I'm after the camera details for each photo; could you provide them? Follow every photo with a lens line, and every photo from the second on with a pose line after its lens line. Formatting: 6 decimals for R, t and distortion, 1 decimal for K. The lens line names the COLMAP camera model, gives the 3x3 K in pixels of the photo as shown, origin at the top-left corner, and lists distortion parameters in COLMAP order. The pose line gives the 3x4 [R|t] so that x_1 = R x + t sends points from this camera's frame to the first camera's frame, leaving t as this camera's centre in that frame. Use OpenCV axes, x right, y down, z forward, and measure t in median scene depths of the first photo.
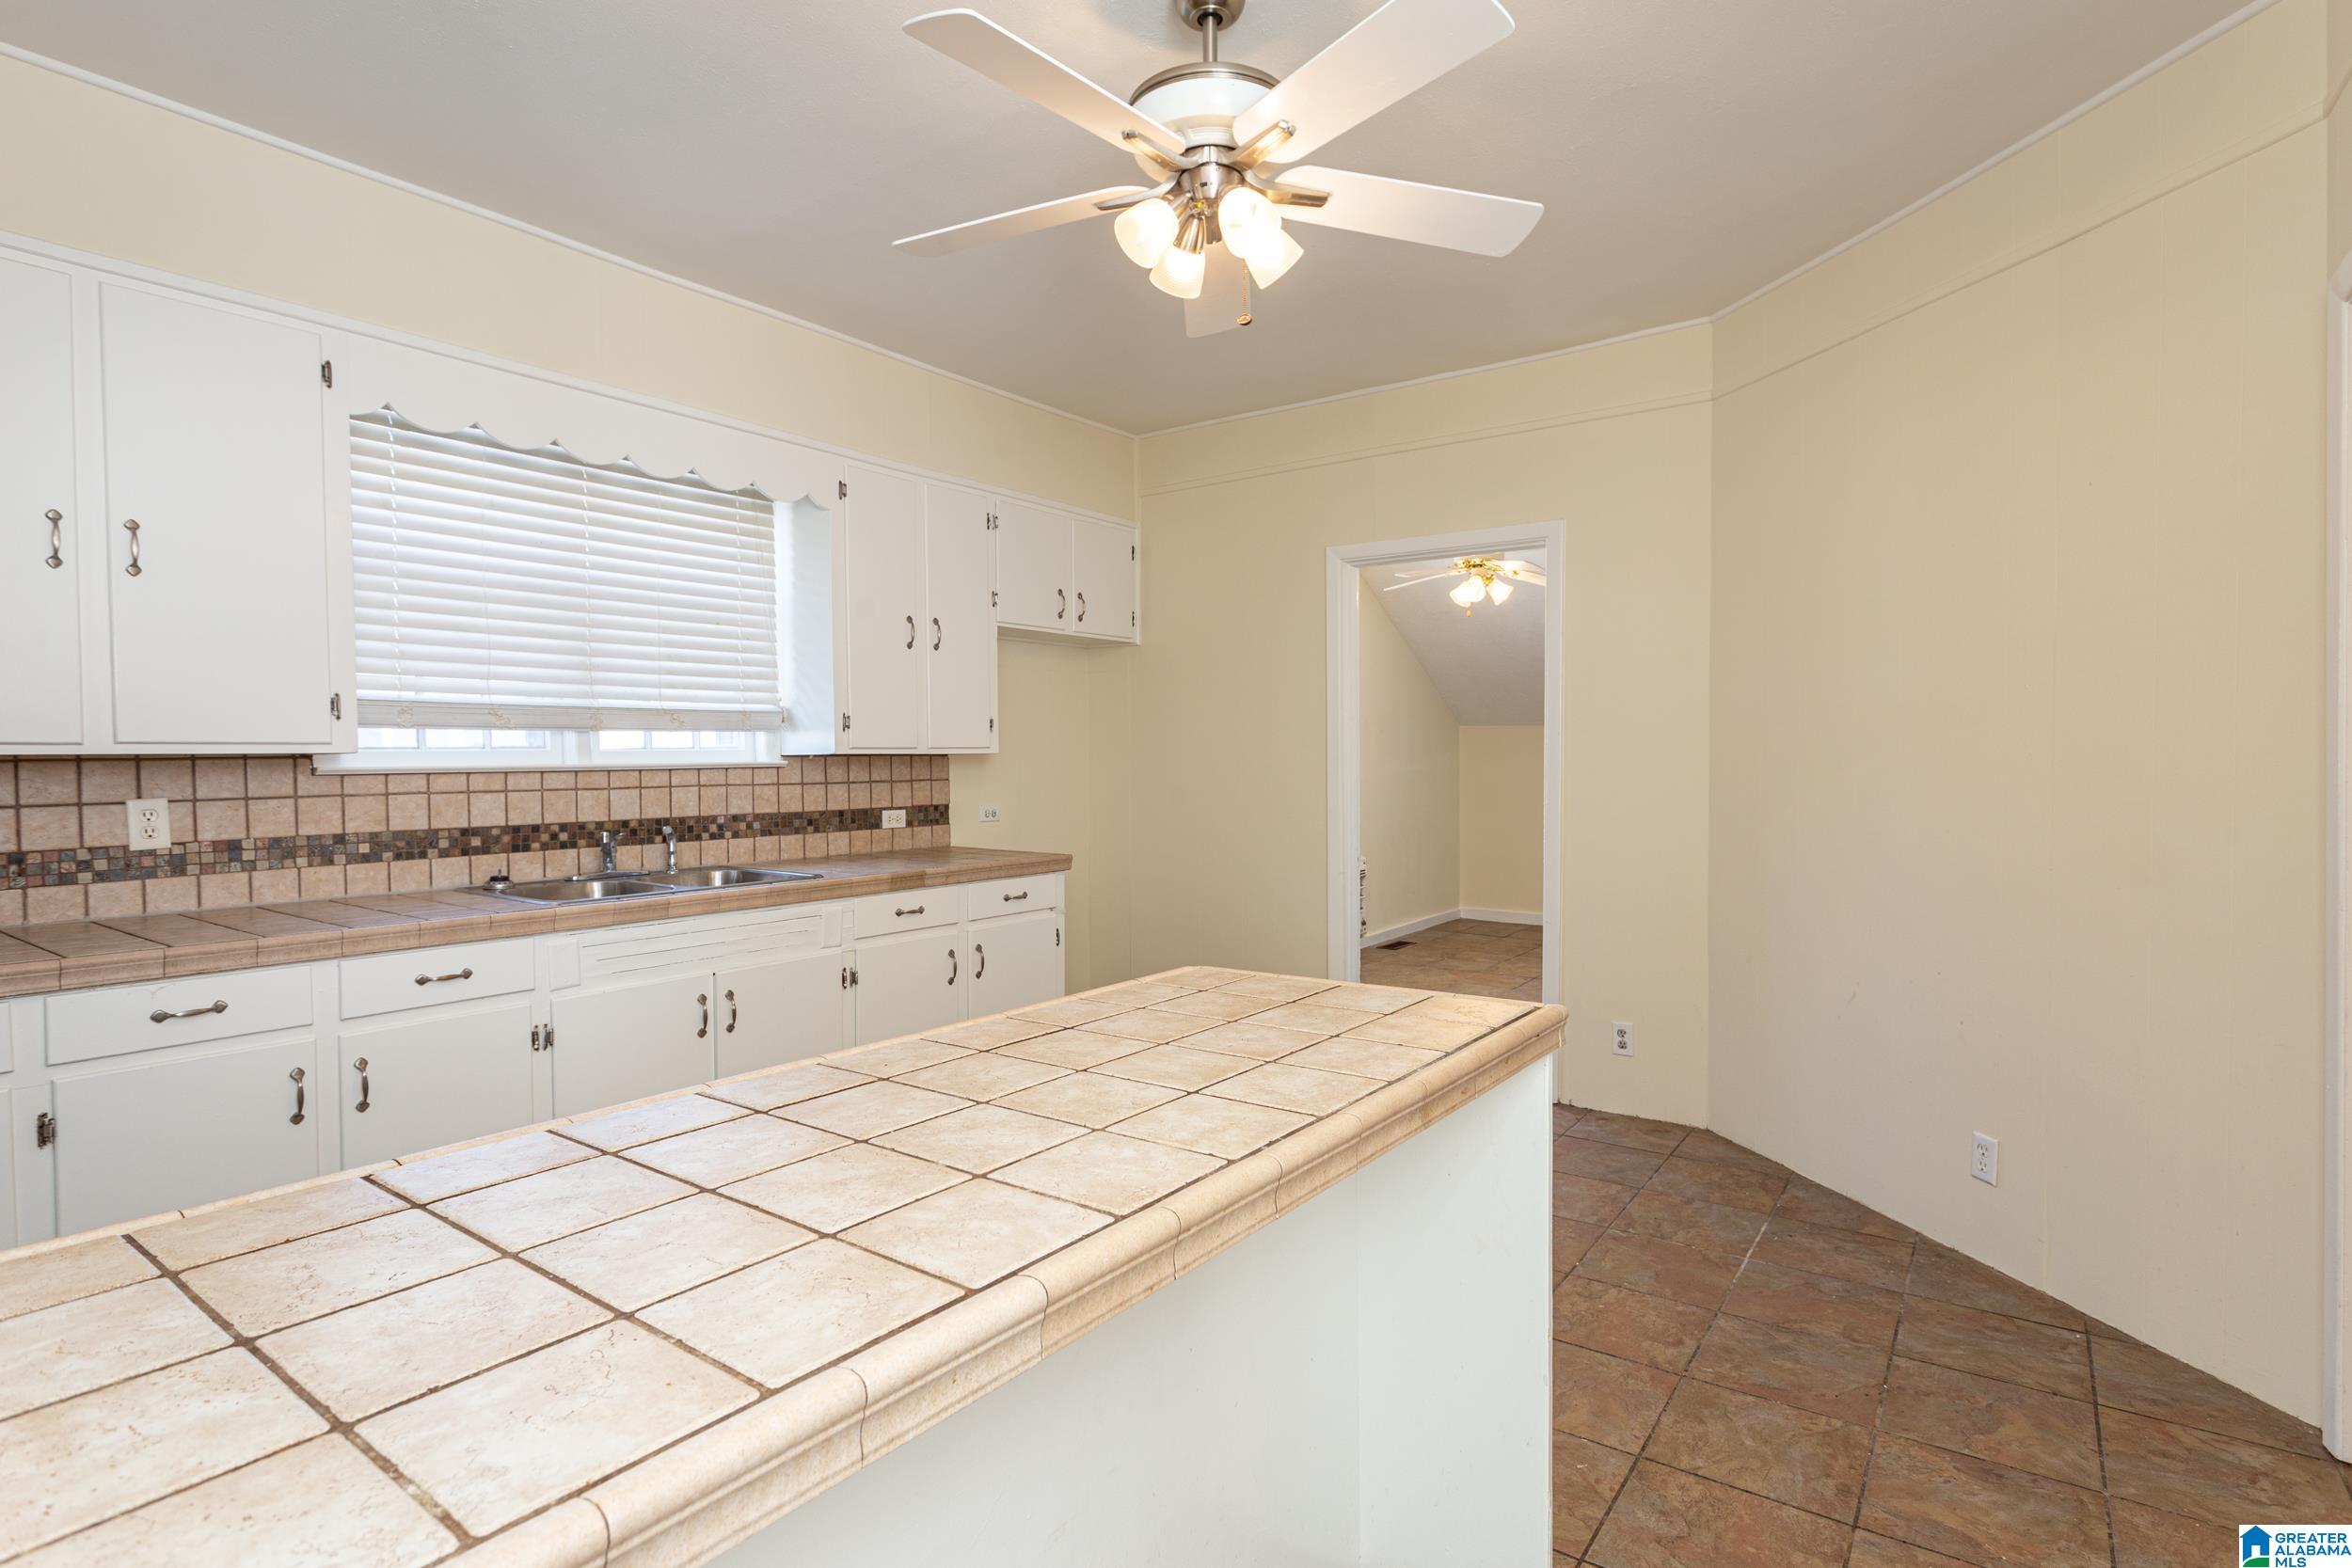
lens RADIAL K [[1142.7, 0, 1185.5], [0, 1142.7, 762.8], [0, 0, 1]] dist [-0.003863, 0.001605]
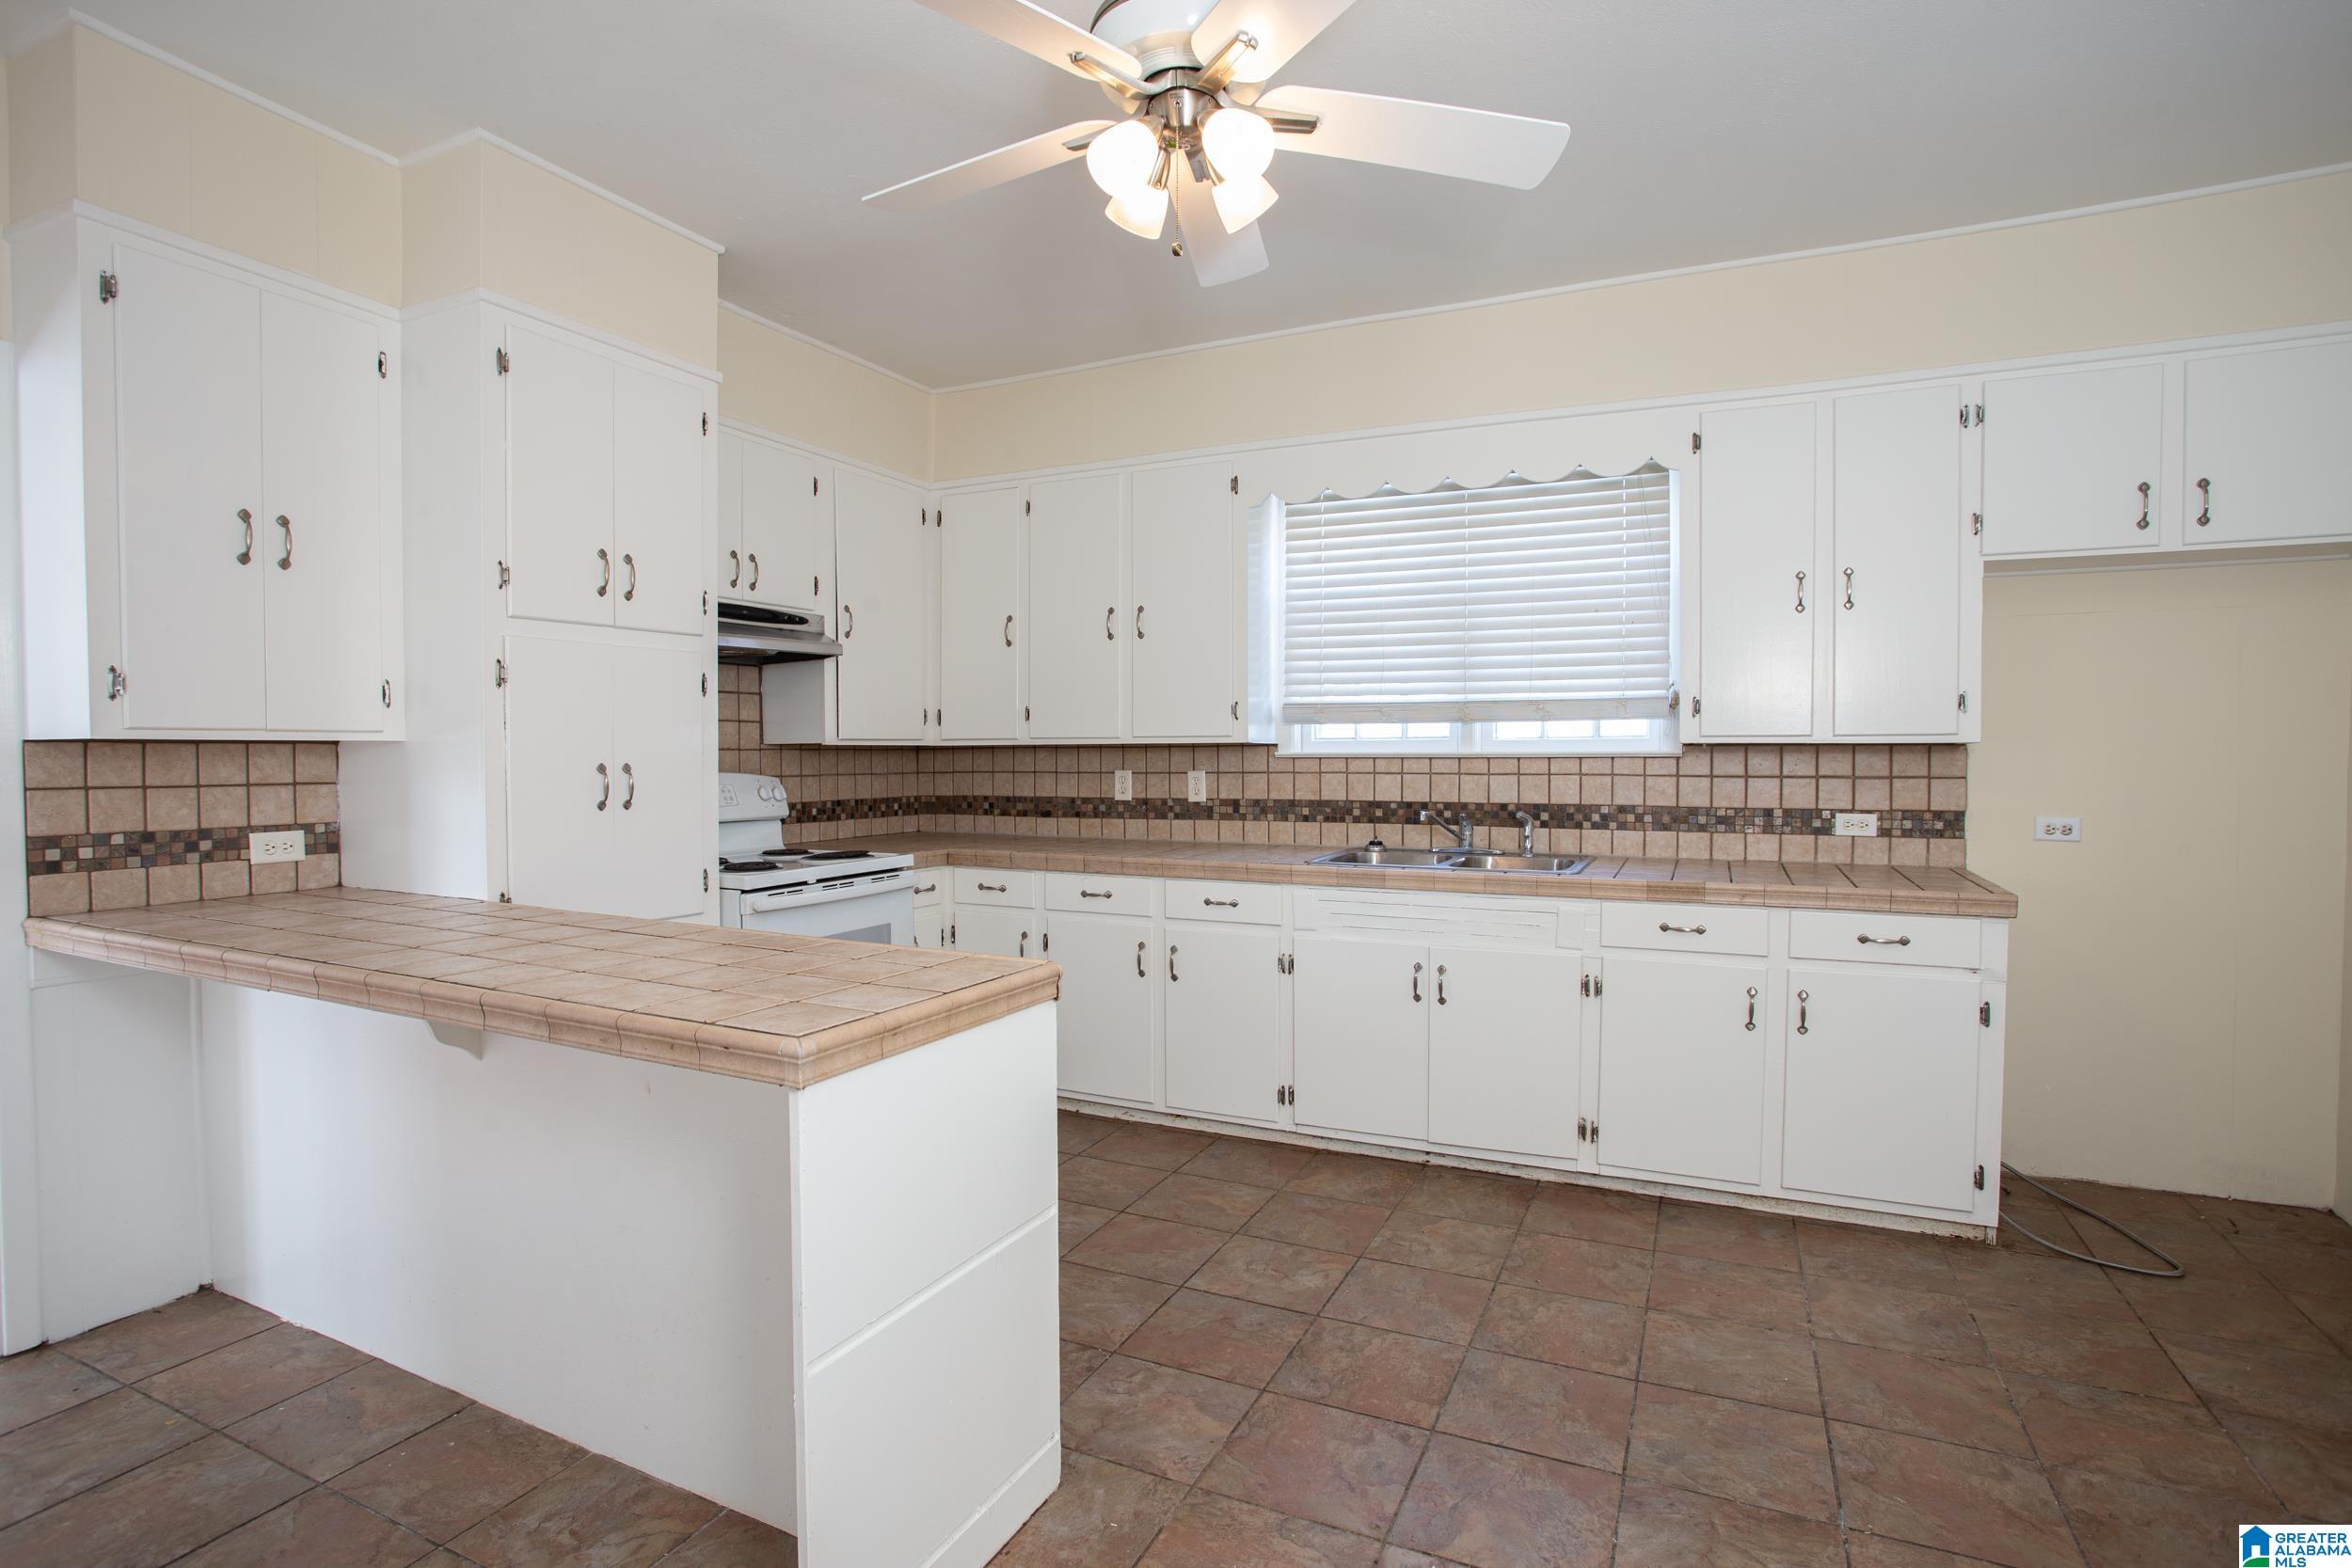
lens RADIAL K [[1184.9, 0, 1166.8], [0, 1184.9, 751.9], [0, 0, 1]] dist [-0.015187, 0.007589]
pose [[0.212645, 0.012750, -0.977046, 0.560566], [-0.003774, 0.999918, 0.012227, -0.012024], [0.977122, 0.001088, 0.212676, 0.456970]]
